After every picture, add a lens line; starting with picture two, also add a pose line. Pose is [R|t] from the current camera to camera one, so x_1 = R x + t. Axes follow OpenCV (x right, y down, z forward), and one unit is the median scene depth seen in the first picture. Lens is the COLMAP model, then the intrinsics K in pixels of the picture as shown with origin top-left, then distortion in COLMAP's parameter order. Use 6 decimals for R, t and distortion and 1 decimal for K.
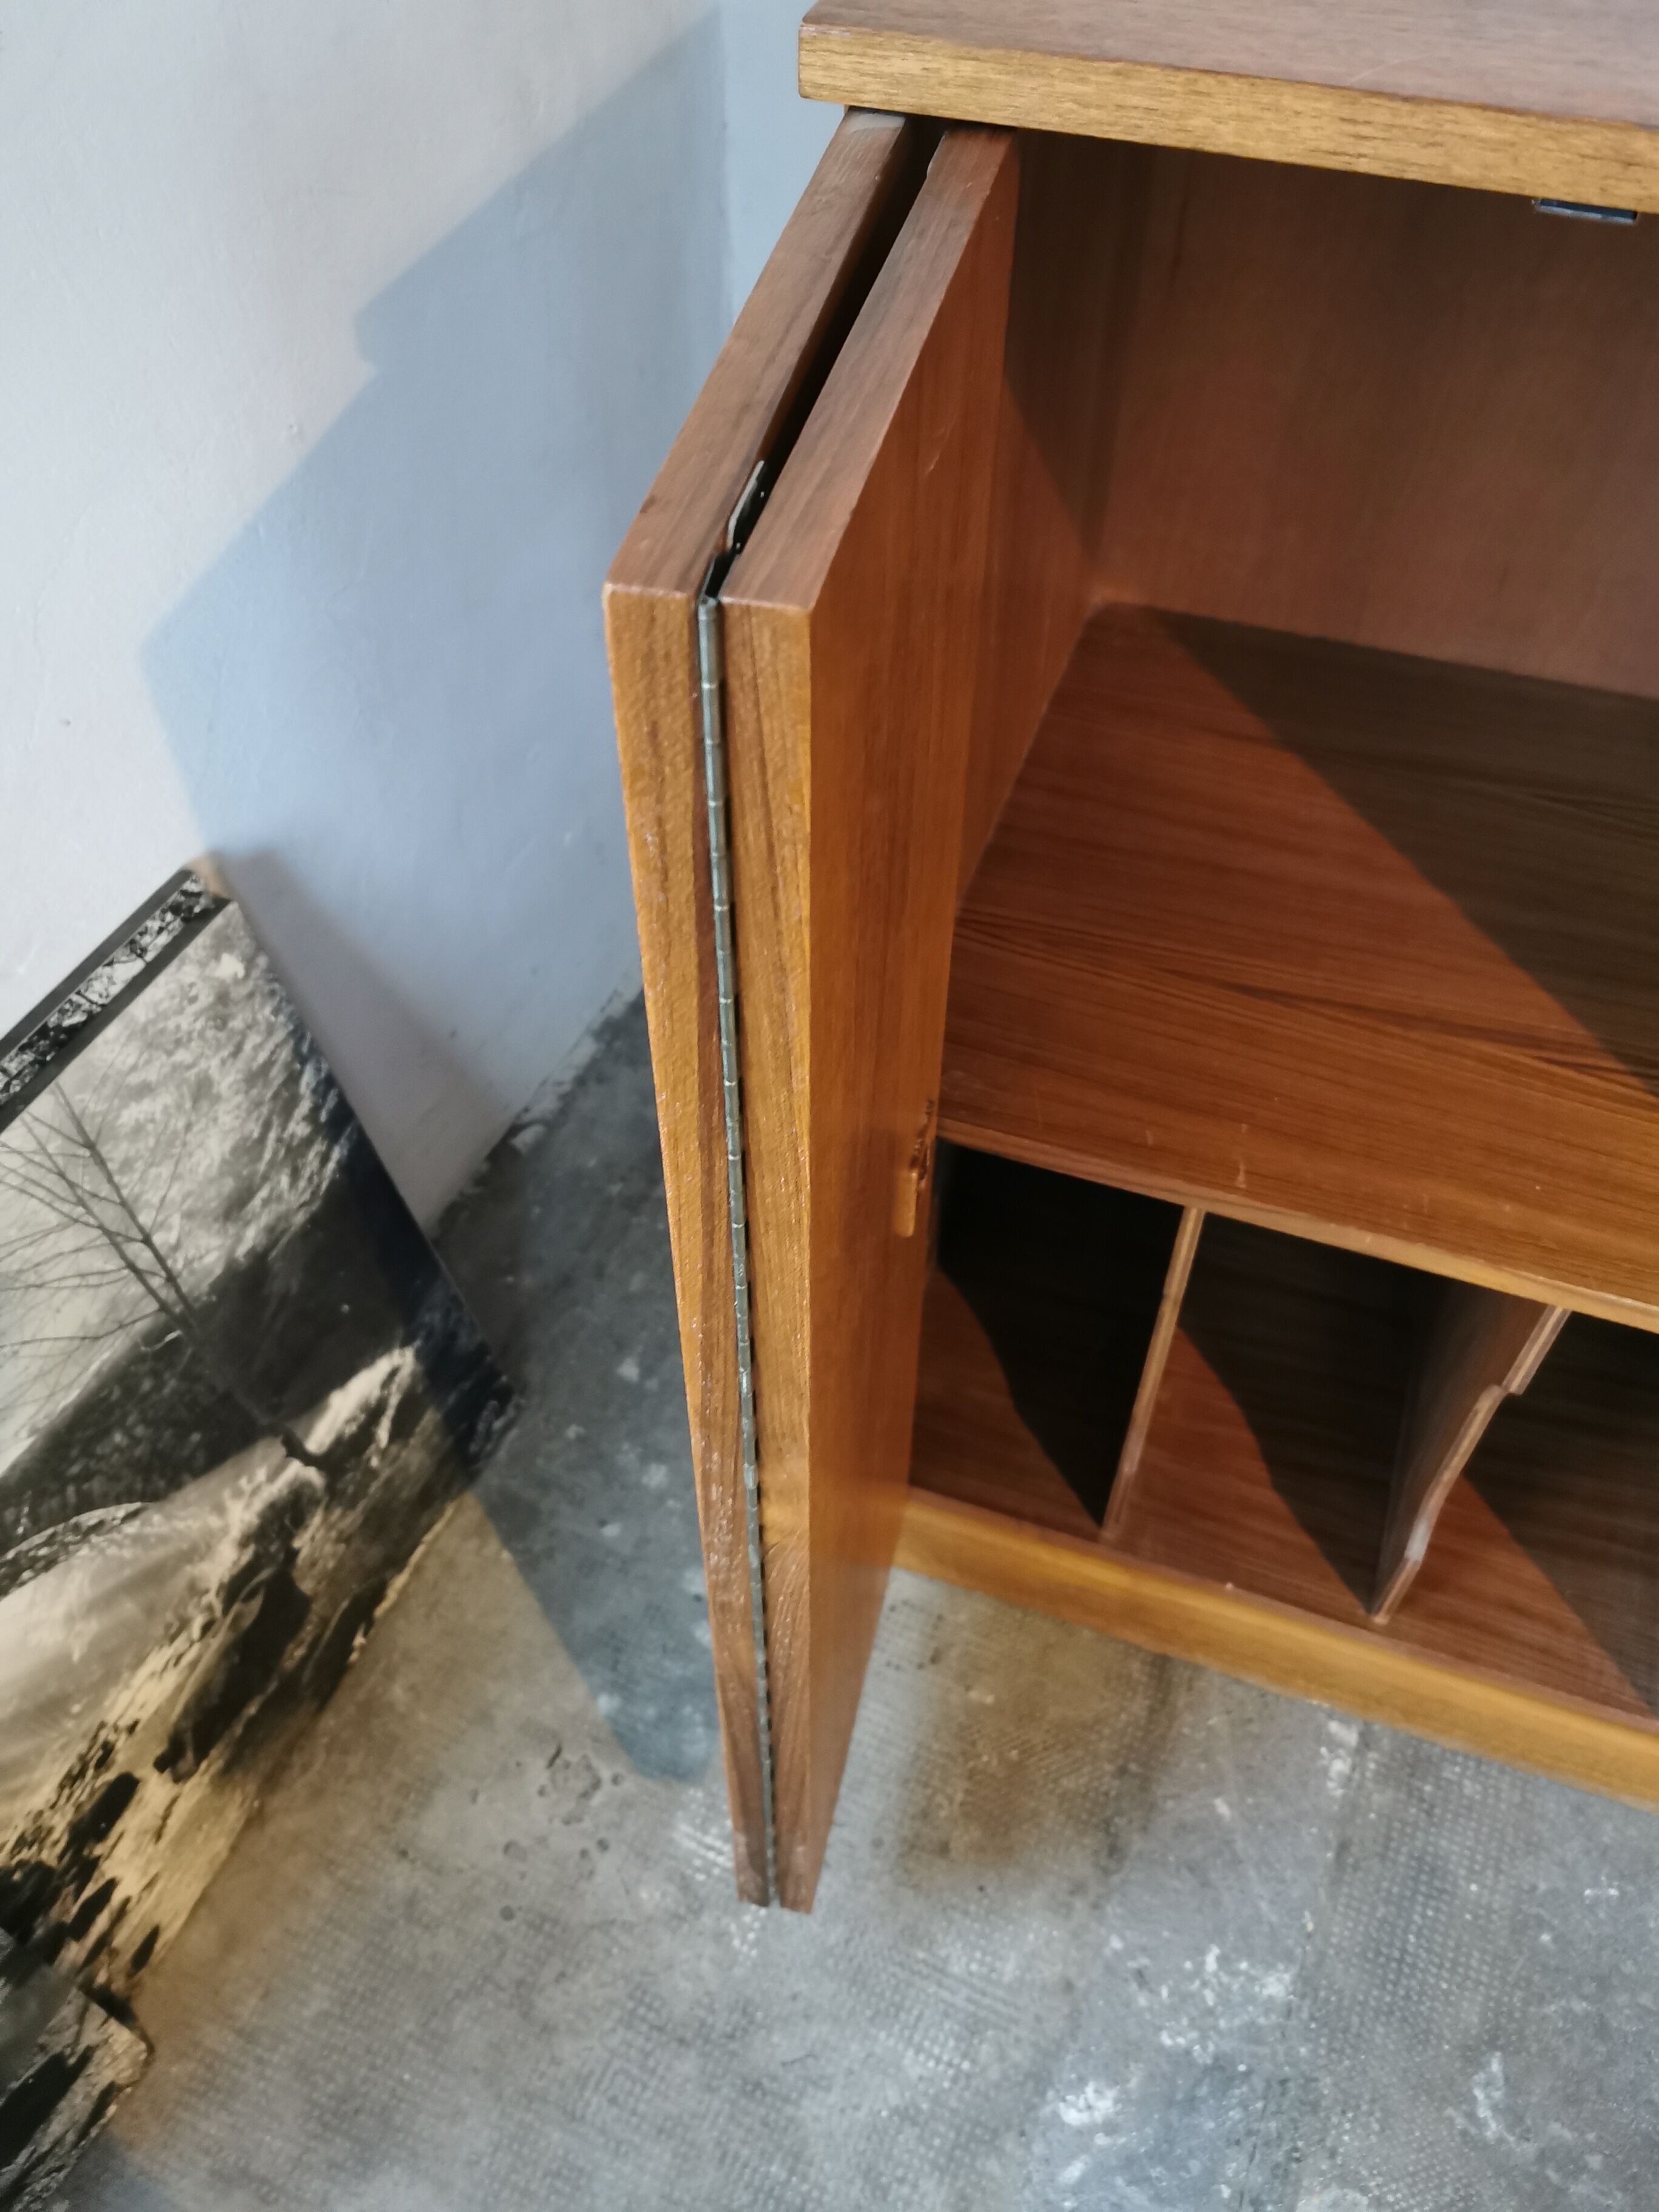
lens RADIAL K [[1740.6, 0, 808.0], [0, 1740.6, 1098.1], [0, 0, 1]] dist [-0.006114, -0.008857]
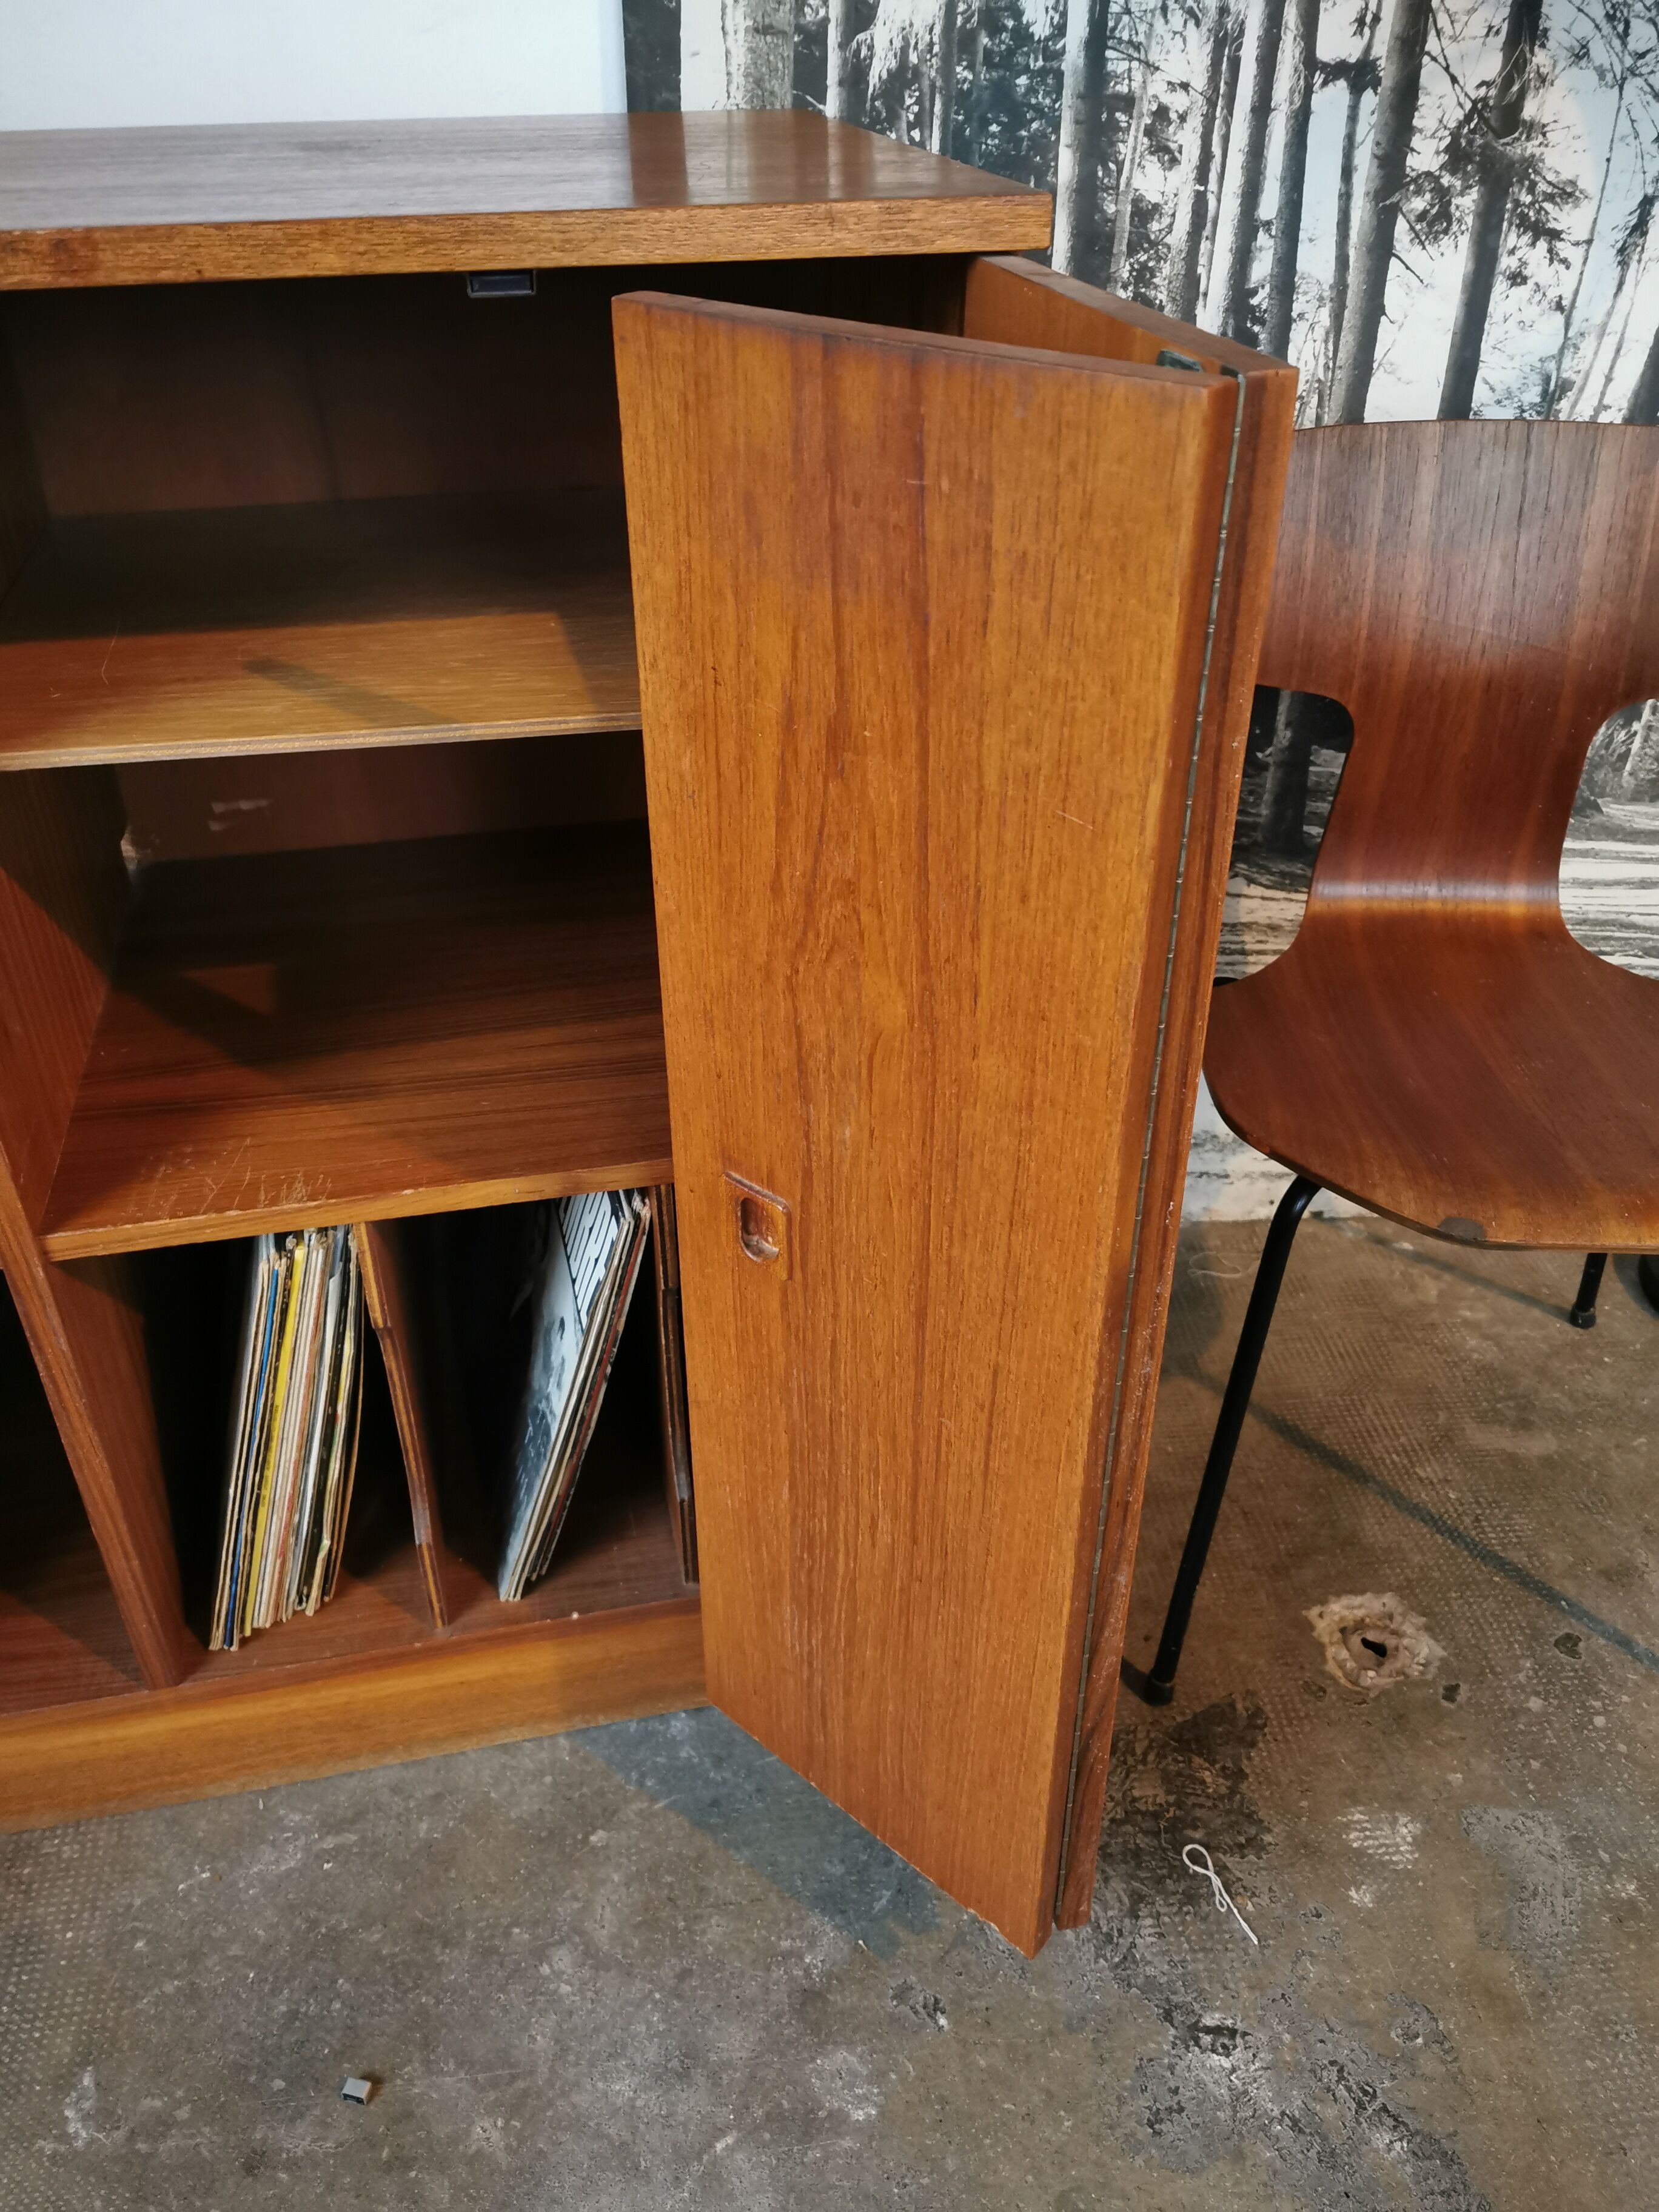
lens RADIAL K [[1707.3, 0, 815.5], [0, 1707.3, 1111.9], [0, 0, 1]] dist [0.083308, -0.137967]
pose [[0.853007, -0.290165, 0.433802, 0.476613], [0.394027, 0.903104, -0.170720, 0.377169], [-0.342231, 0.316555, 0.884687, -0.222481]]
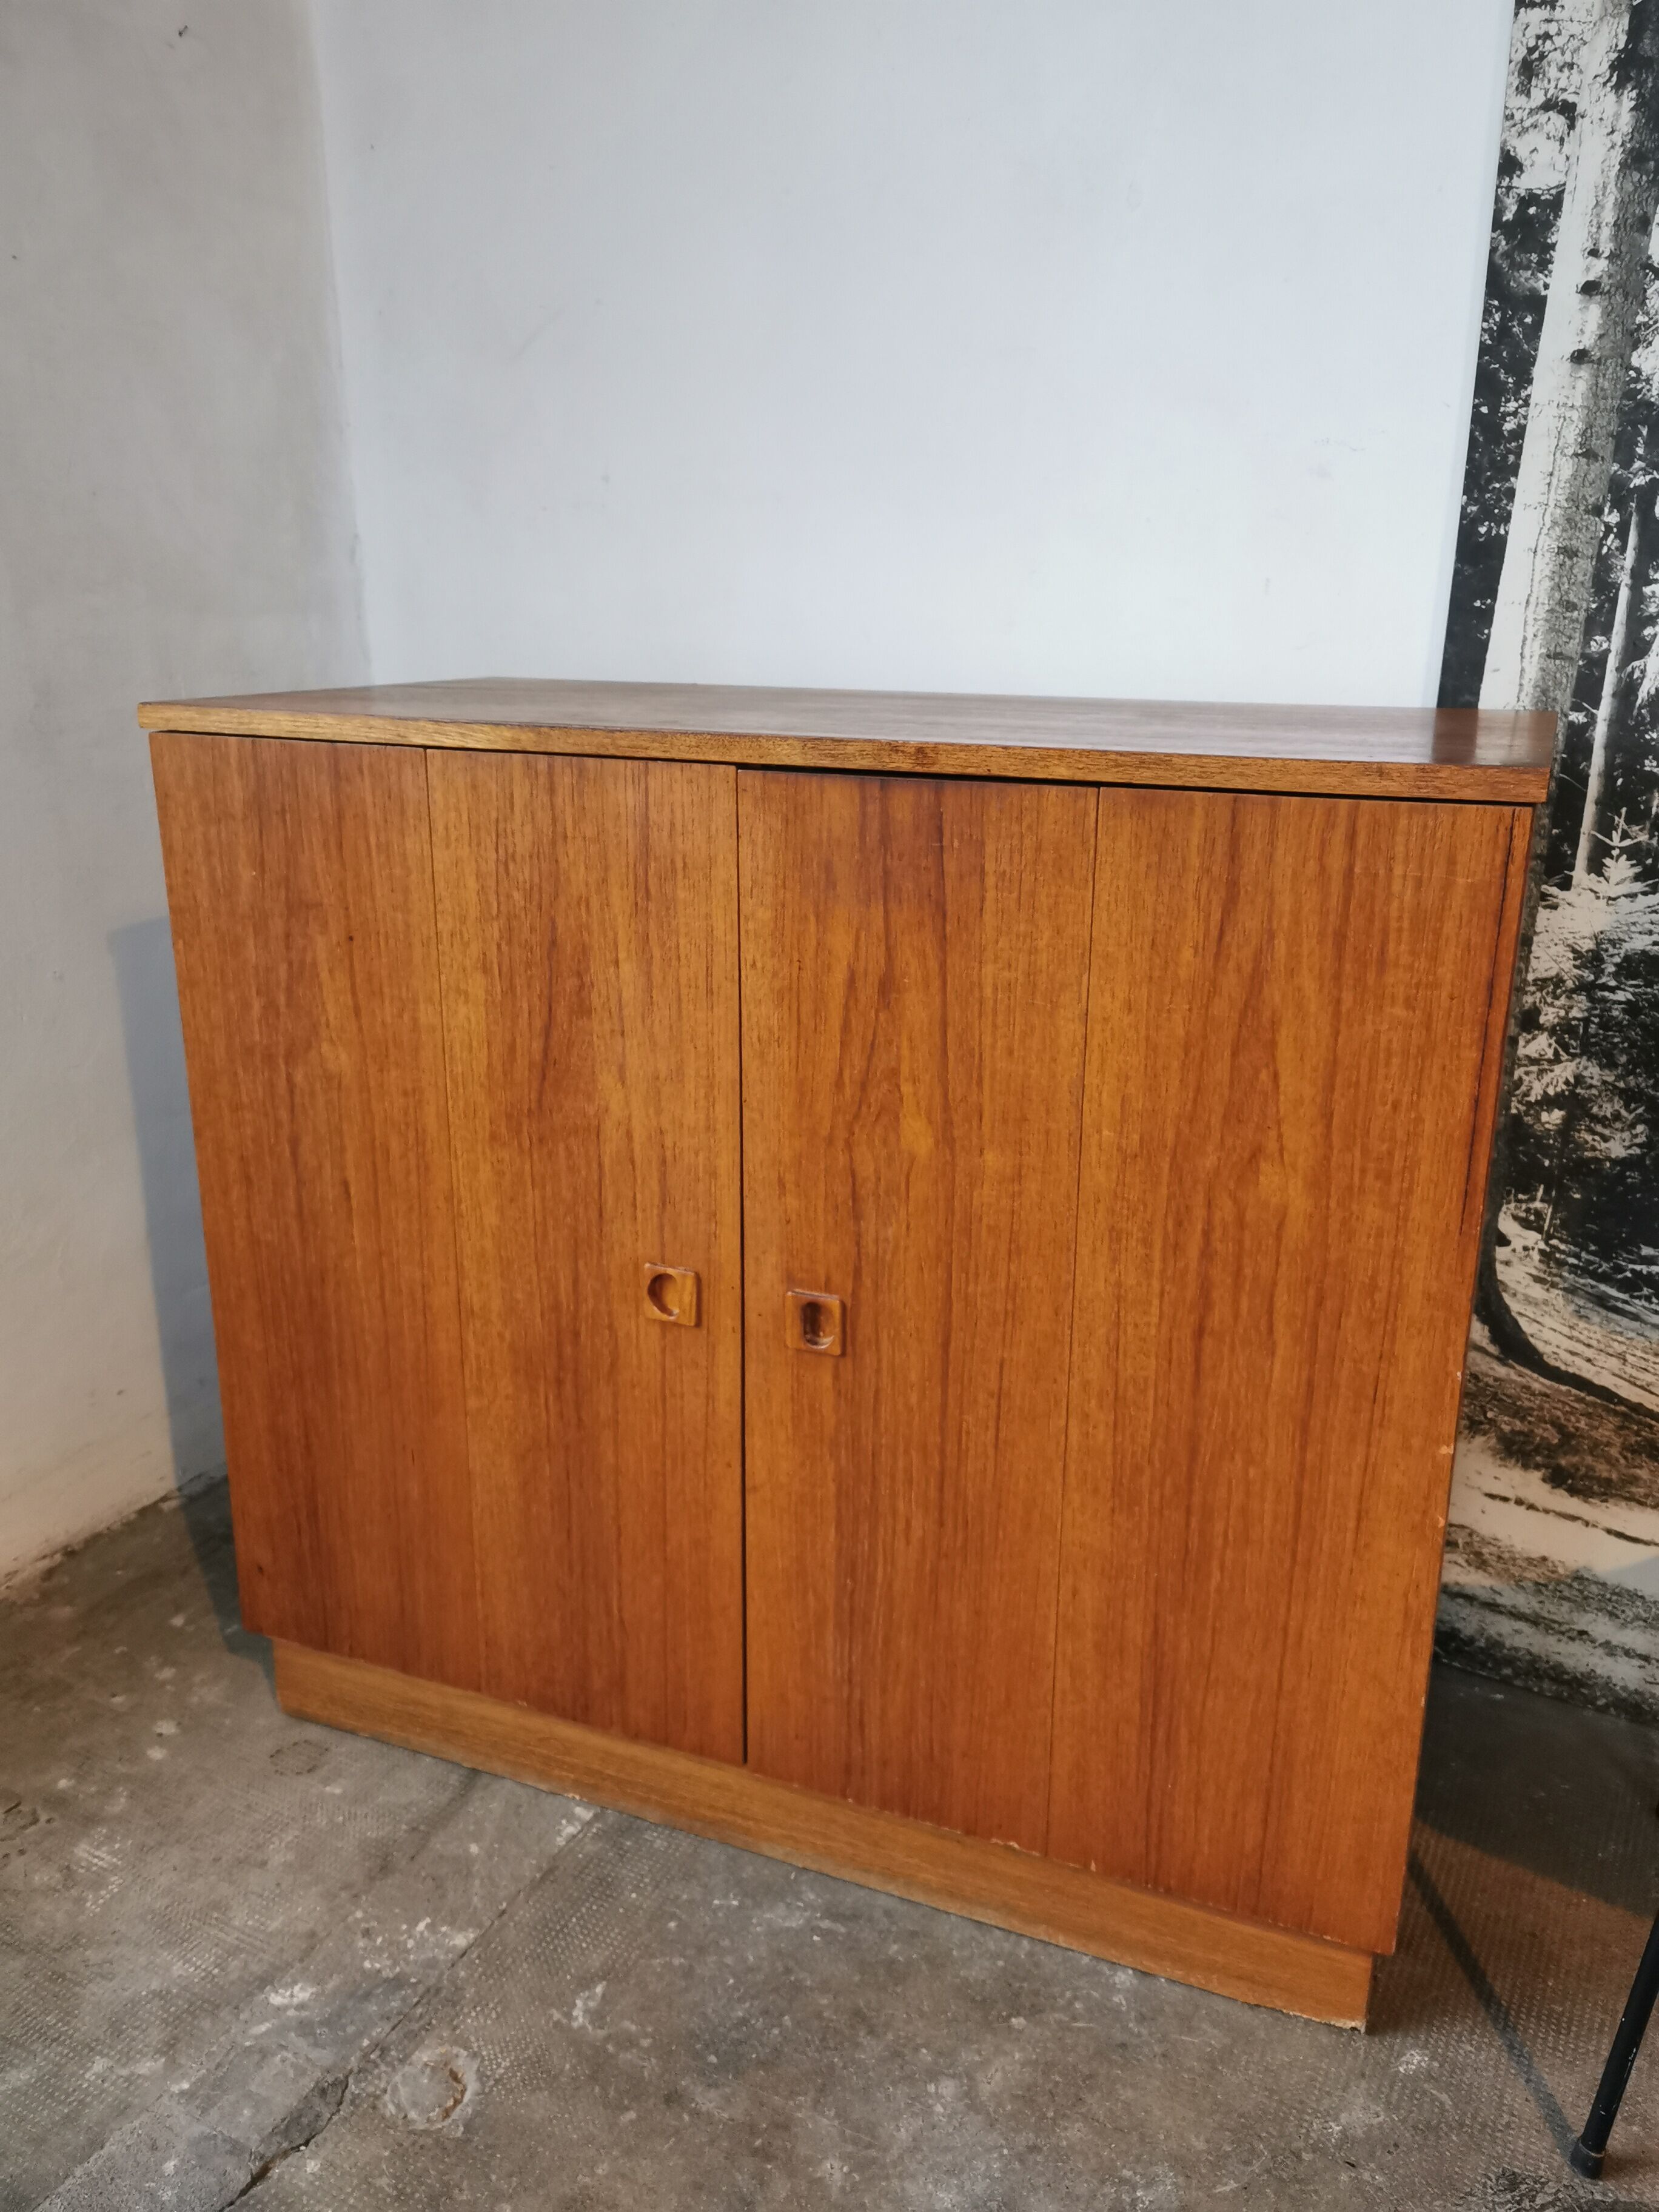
lens RADIAL K [[1723.0, 0, 841.5], [0, 1723.0, 1099.9], [0, 0, 1]] dist [0.064910, -0.104687]
pose [[0.998898, 0.027602, -0.037966, 0.604083], [-0.043510, 0.847939, -0.528306, 0.664286], [0.017611, 0.529375, 0.848205, -0.505430]]
